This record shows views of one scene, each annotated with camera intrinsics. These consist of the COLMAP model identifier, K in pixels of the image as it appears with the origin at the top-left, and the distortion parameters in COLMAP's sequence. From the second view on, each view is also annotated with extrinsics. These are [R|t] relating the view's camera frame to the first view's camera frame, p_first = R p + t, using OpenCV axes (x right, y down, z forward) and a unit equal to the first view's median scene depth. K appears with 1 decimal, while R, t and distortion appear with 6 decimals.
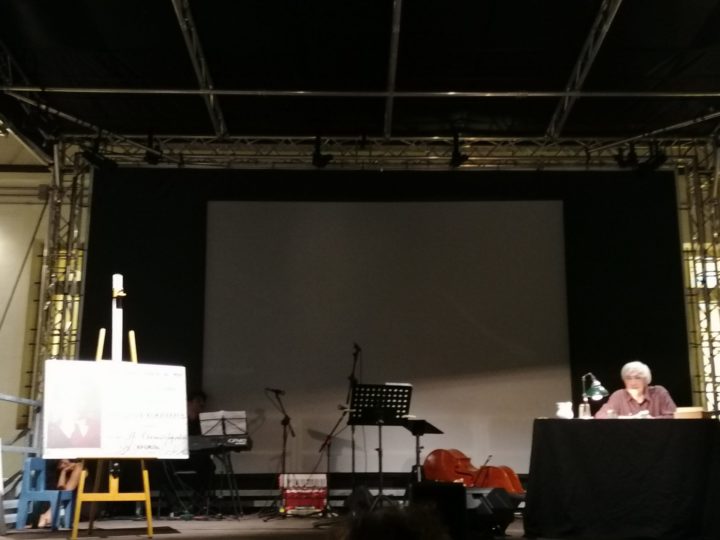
lens RADIAL K [[873.7, 0, 360.0], [0, 873.7, 270.0], [0, 0, 1]] dist [0.074992, 0.002240]
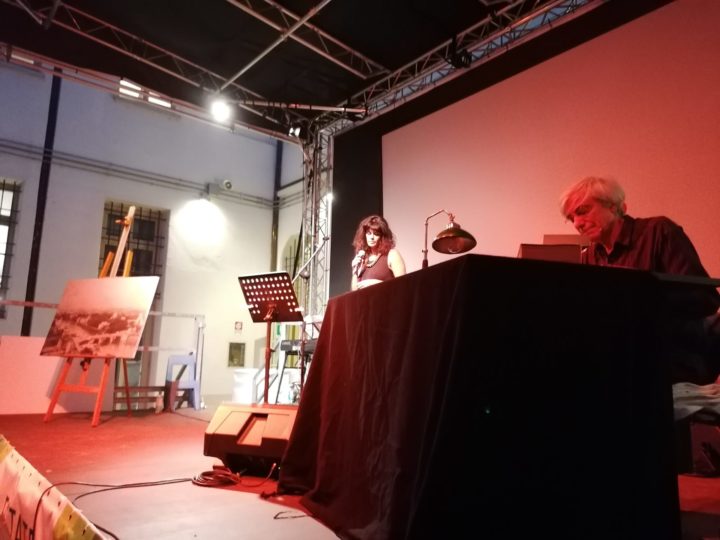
lens RADIAL K [[537.9, 0, 360.0], [0, 537.9, 270.0], [0, 0, 1]] dist [0.097940, -0.117927]
pose [[0.618103, -0.114426, -0.777725, 0.377257], [0.149581, 0.988393, -0.026540, 0.120776], [0.771735, -0.099928, 0.628045, 0.581579]]
